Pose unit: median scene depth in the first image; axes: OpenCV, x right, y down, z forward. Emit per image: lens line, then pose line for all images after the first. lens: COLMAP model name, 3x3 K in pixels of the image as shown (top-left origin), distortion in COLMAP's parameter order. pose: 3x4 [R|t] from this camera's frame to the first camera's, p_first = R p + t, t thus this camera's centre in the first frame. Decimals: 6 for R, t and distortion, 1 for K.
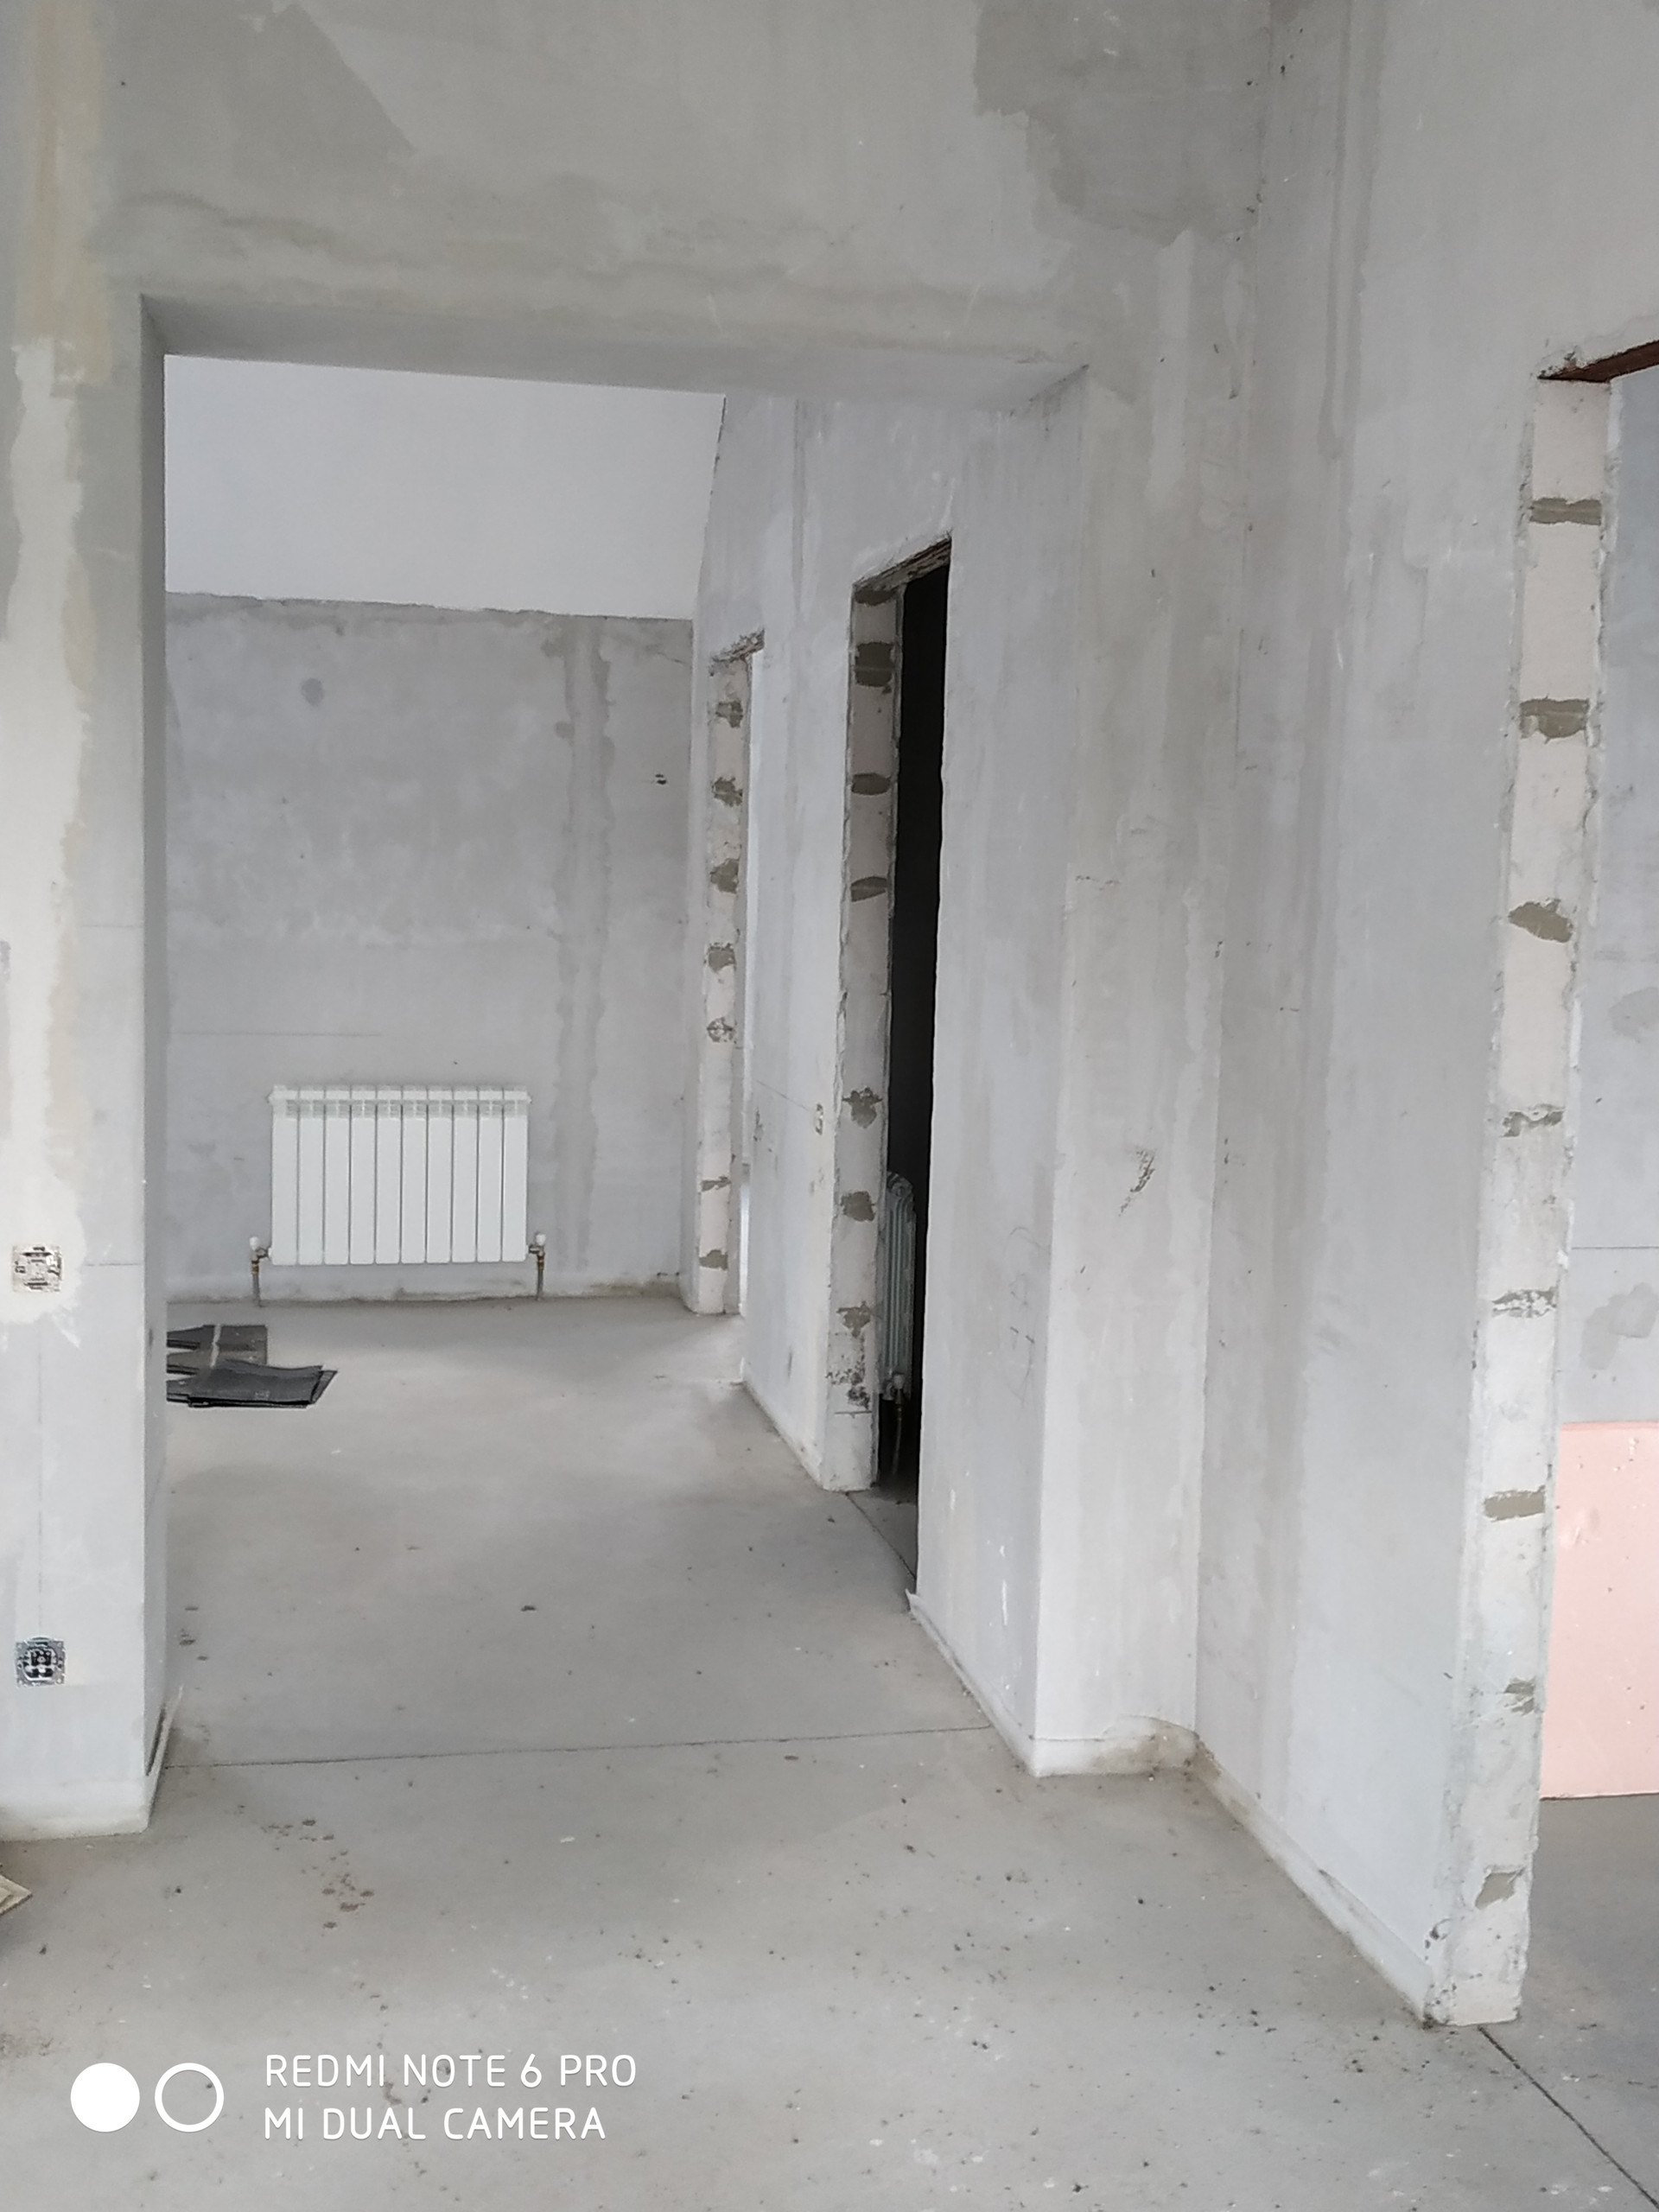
lens RADIAL K [[2335.3, 0, 829.5], [0, 2335.3, 1106.0], [0, 0, 1]] dist [0.011181, -0.034957]
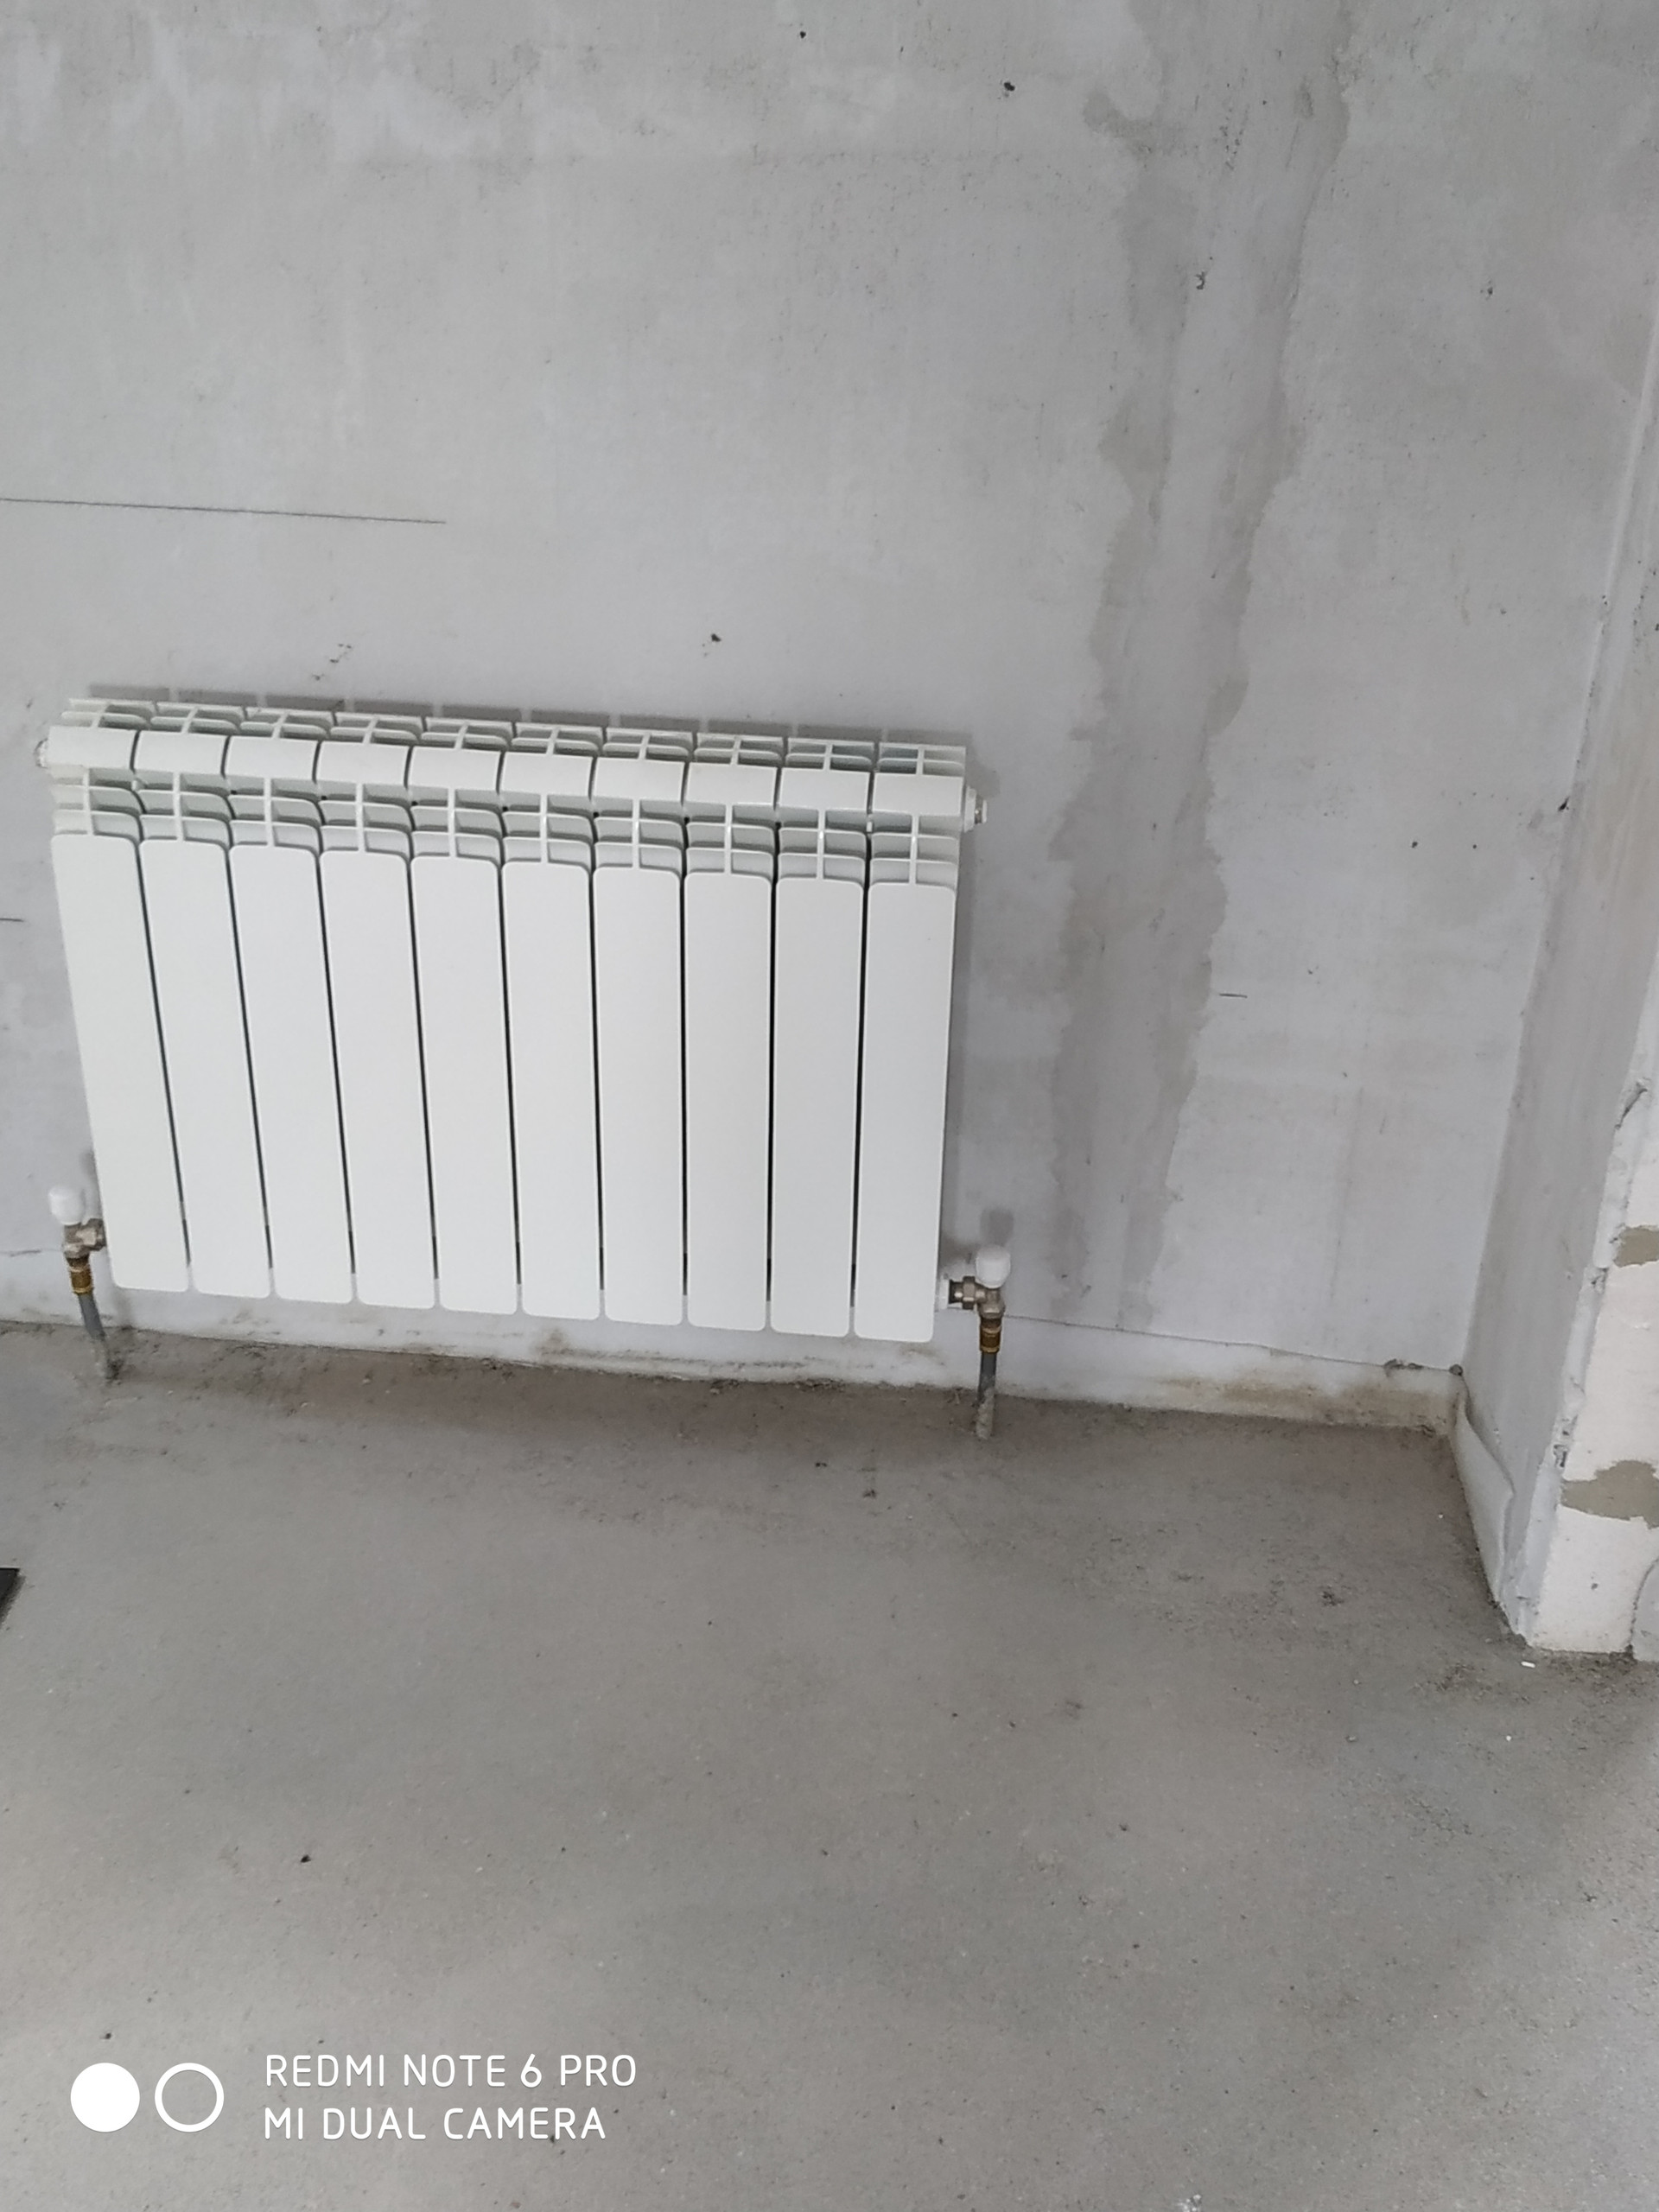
lens RADIAL K [[2335.3, 0, 829.5], [0, 2335.3, 1106.0], [0, 0, 1]] dist [0.011181, -0.034957]
pose [[0.961480, 0.128103, -0.243200, -0.076089], [-0.023269, 0.919519, 0.392356, -0.074877], [0.273889, -0.371584, 0.887080, 0.752753]]
